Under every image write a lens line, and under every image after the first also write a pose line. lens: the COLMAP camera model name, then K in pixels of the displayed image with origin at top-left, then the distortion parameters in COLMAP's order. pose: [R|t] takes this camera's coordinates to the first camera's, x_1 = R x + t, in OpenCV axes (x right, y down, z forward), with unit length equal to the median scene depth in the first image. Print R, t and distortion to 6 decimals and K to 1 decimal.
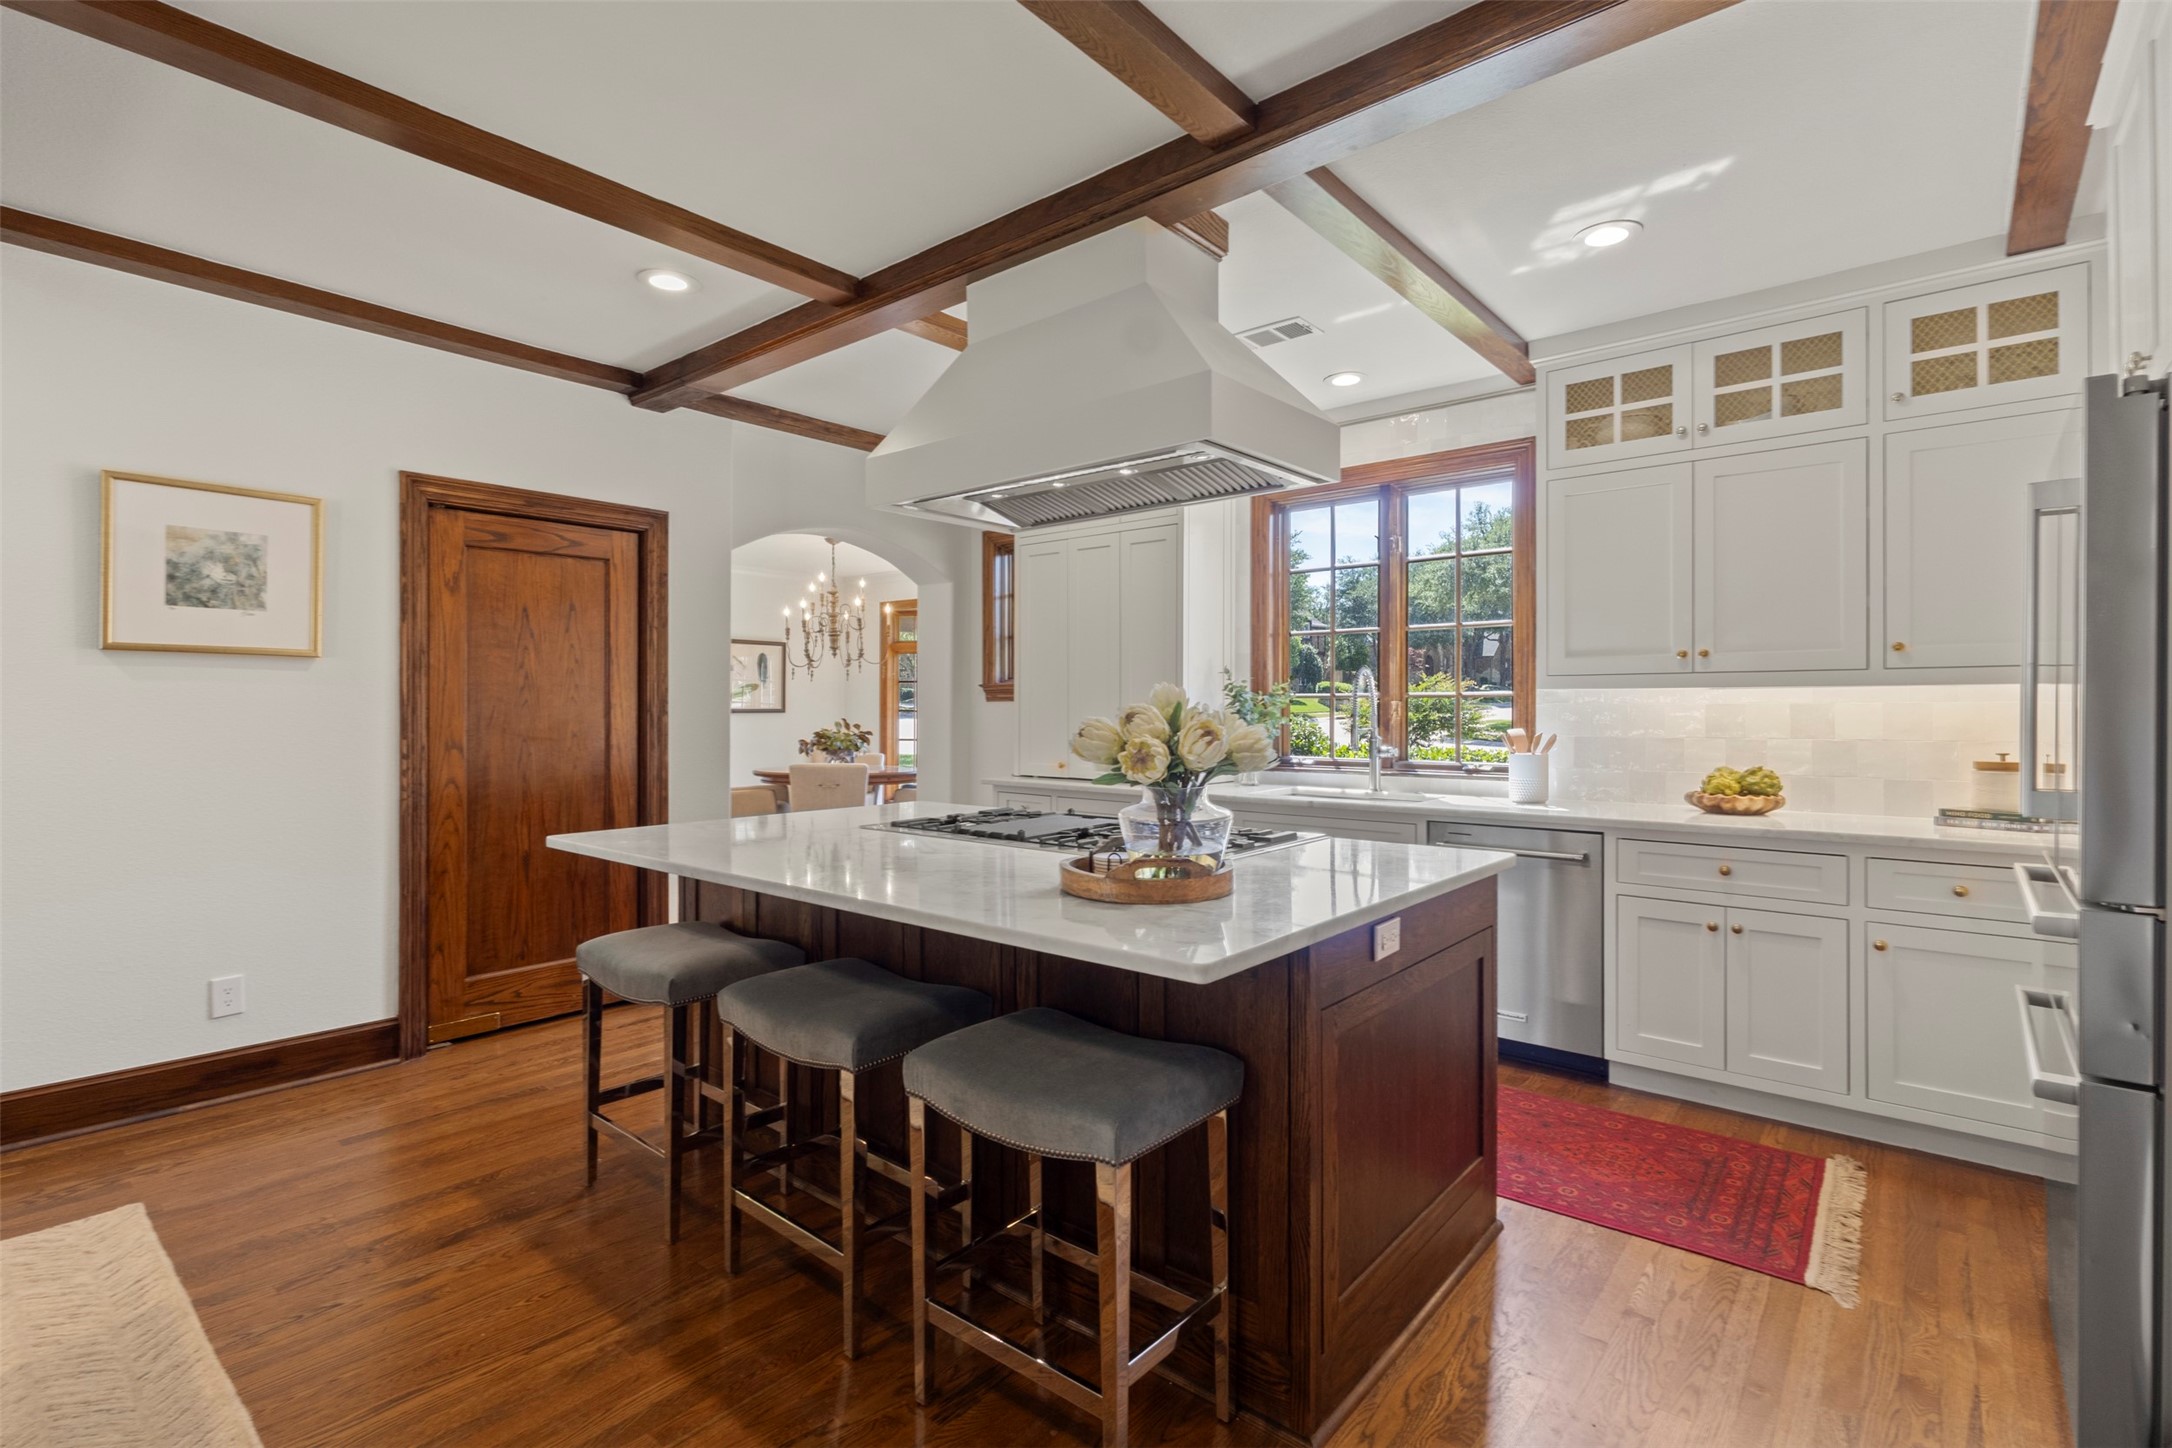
lens RADIAL K [[1004.6, 0, 1091.0], [0, 1004.6, 713.5], [0, 0, 1]] dist [0.002771, 0.000190]
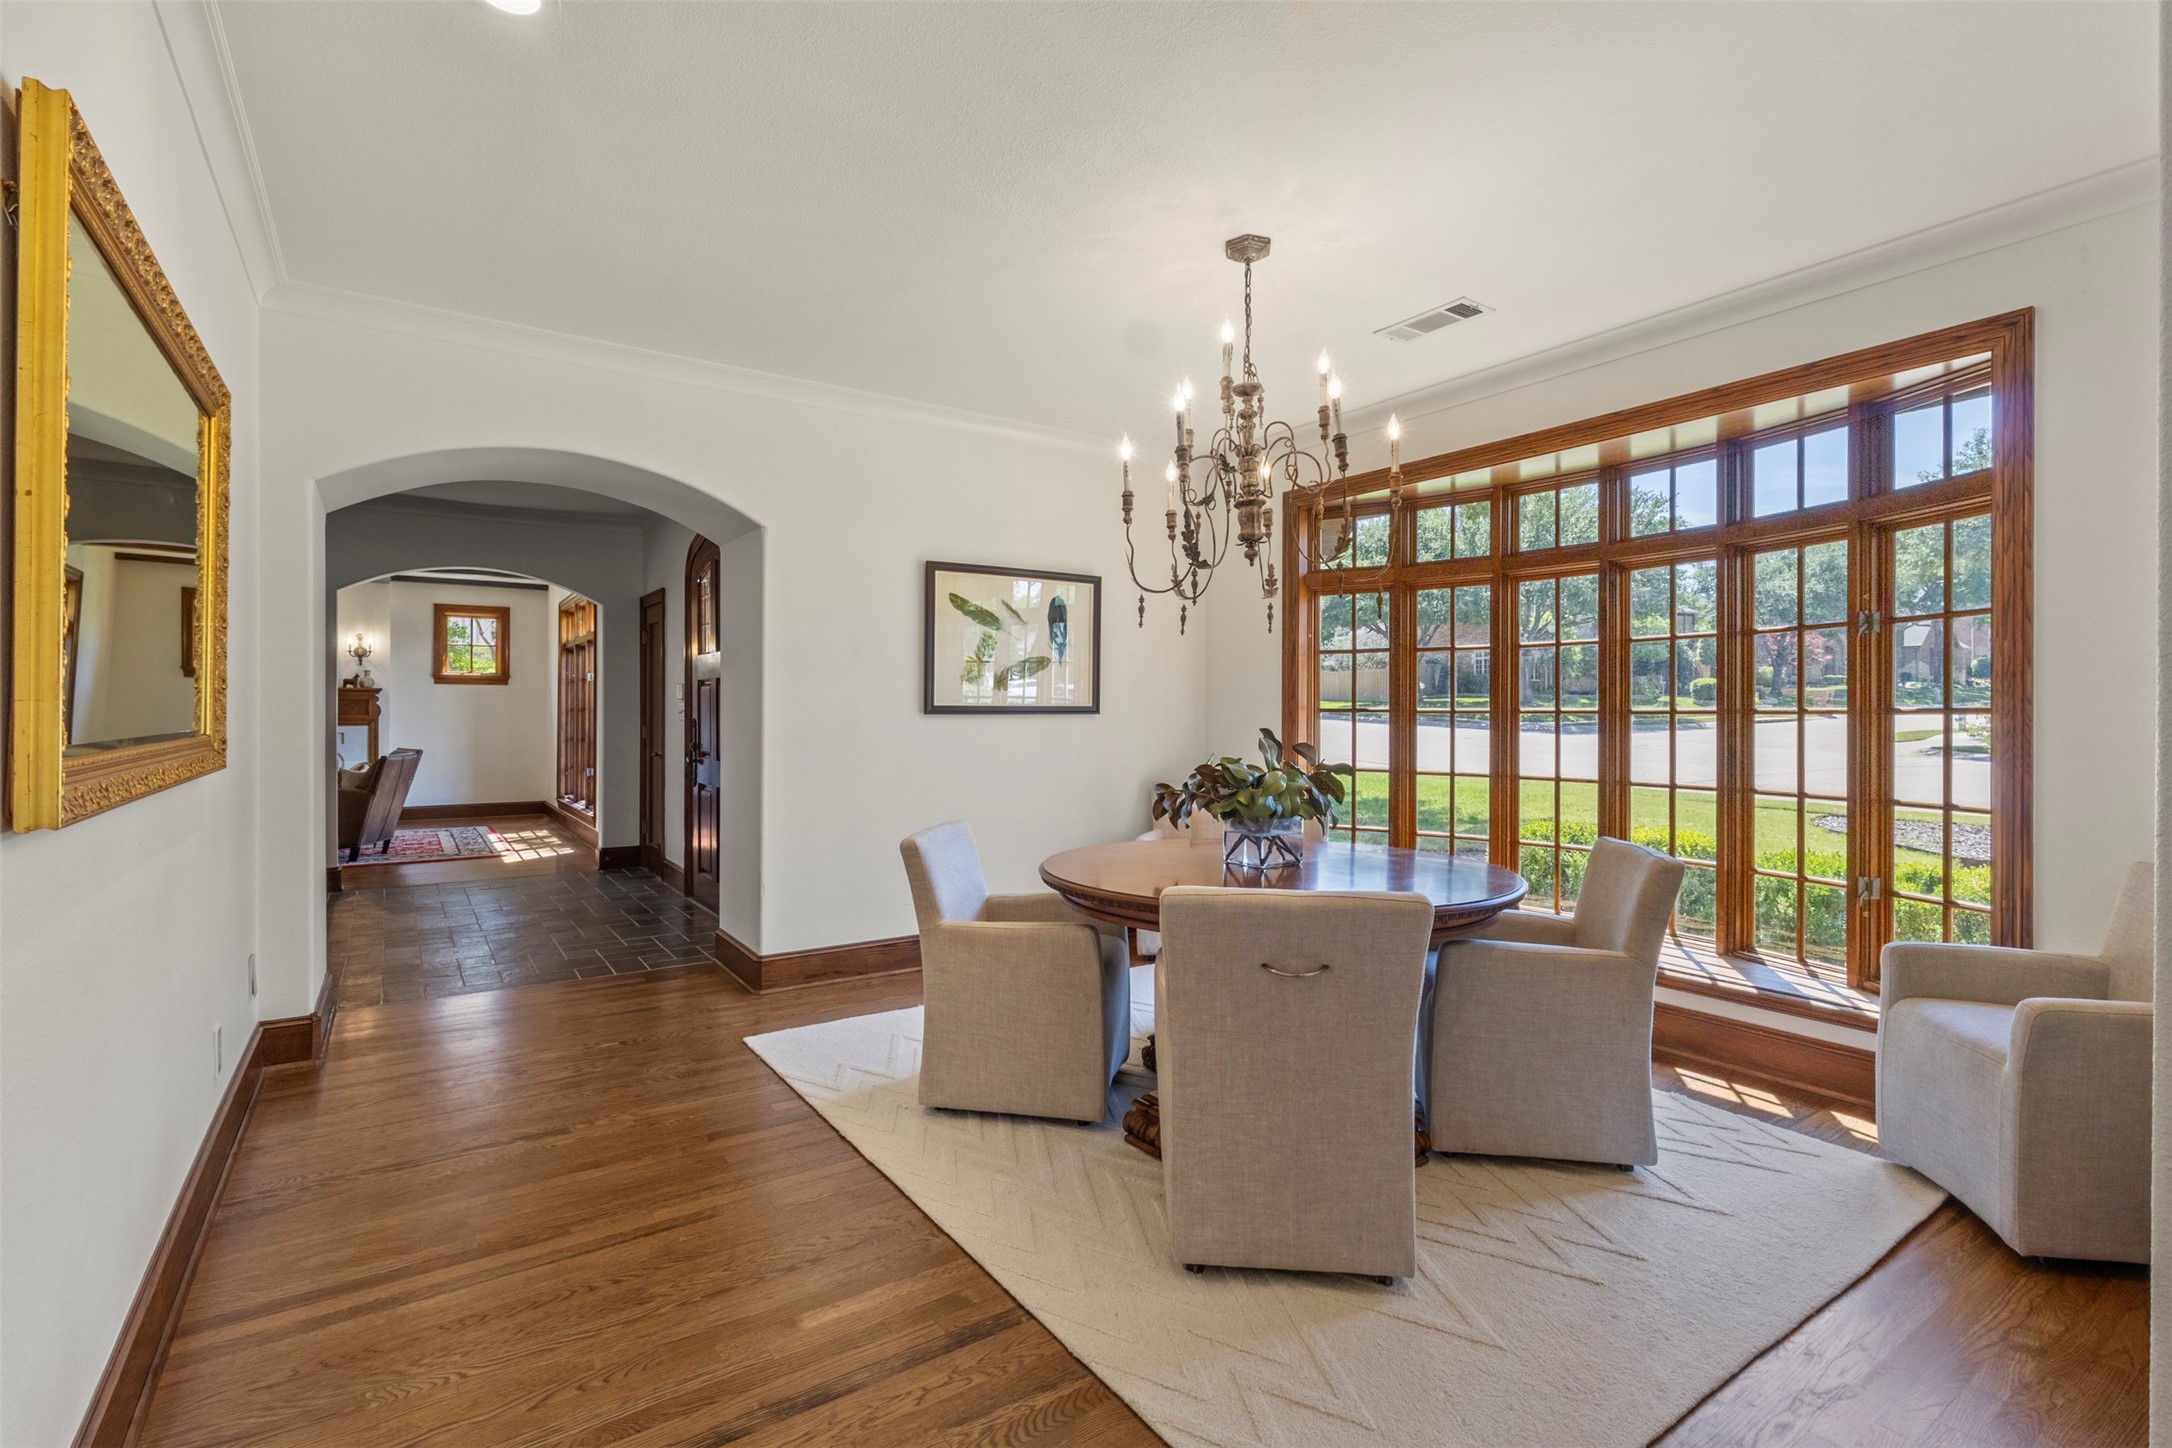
lens RADIAL K [[1004.6, 0, 1090.2], [0, 1004.6, 704.5], [0, 0, 1]] dist [0.002771, 0.000190]
pose [[0.963020, -0.001809, -0.269426, -0.455131], [-0.000750, 0.999956, -0.009395, -0.000933], [0.269431, 0.009249, 0.962975, 1.344302]]
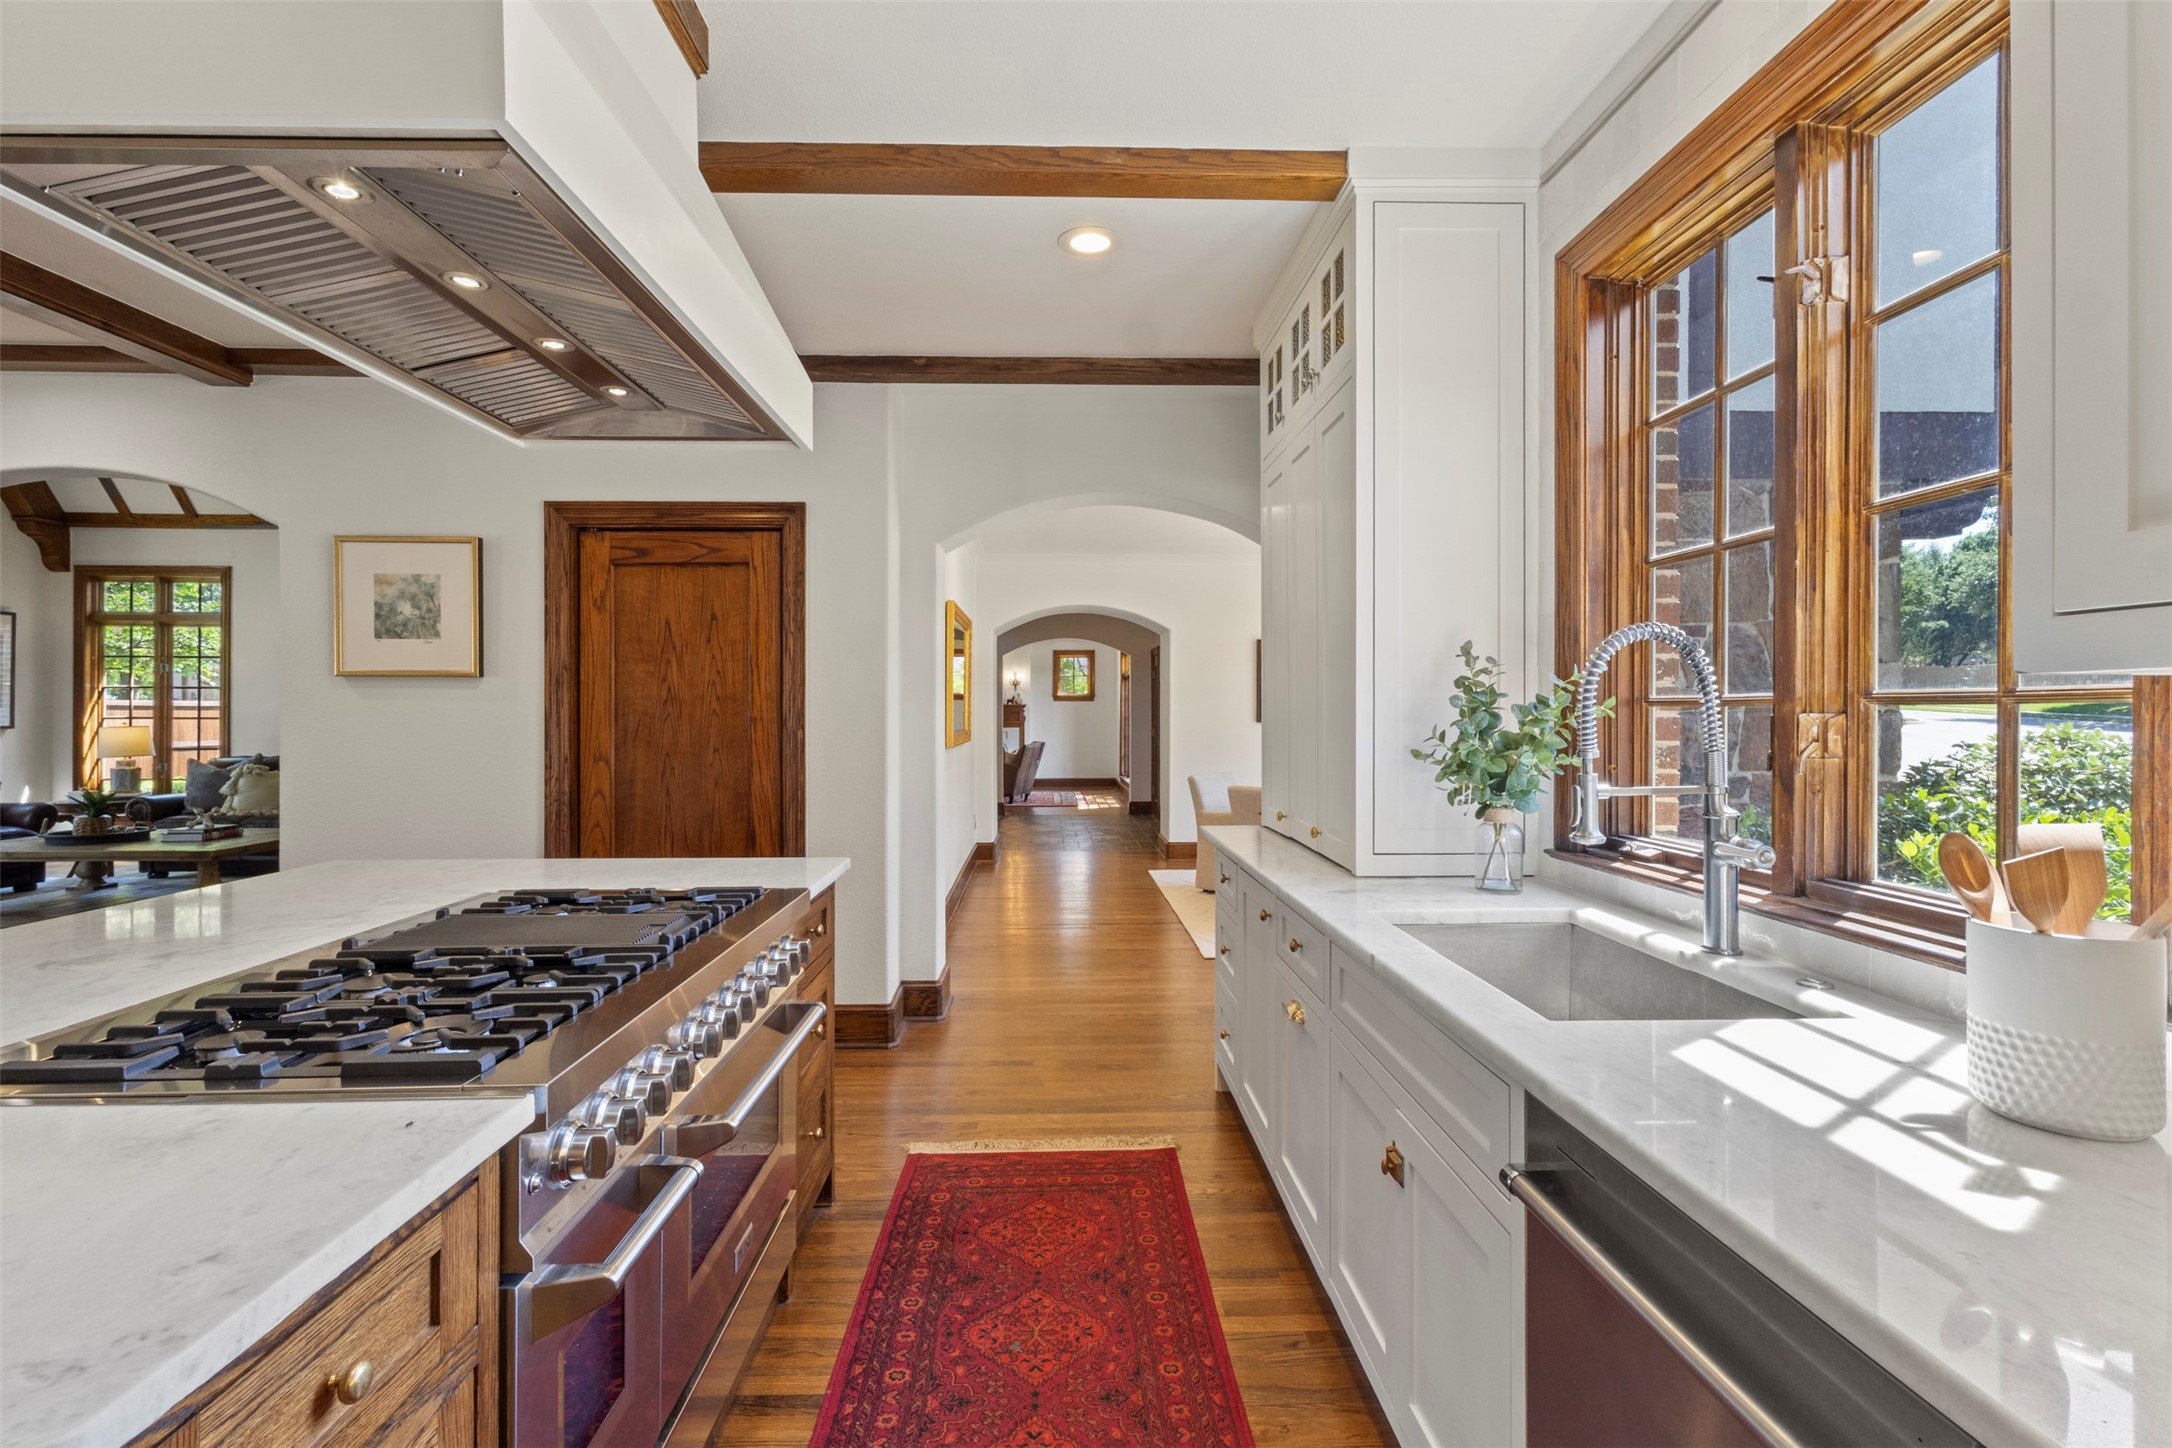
lens RADIAL K [[1004.6, 0, 1075.1], [0, 1004.6, 710.4], [0, 0, 1]] dist [0.002771, 0.000190]
pose [[0.662941, -0.004149, -0.748660, 0.454148], [-0.003293, 0.999959, -0.008457, -0.009635], [0.748664, 0.008072, 0.662900, 0.655291]]
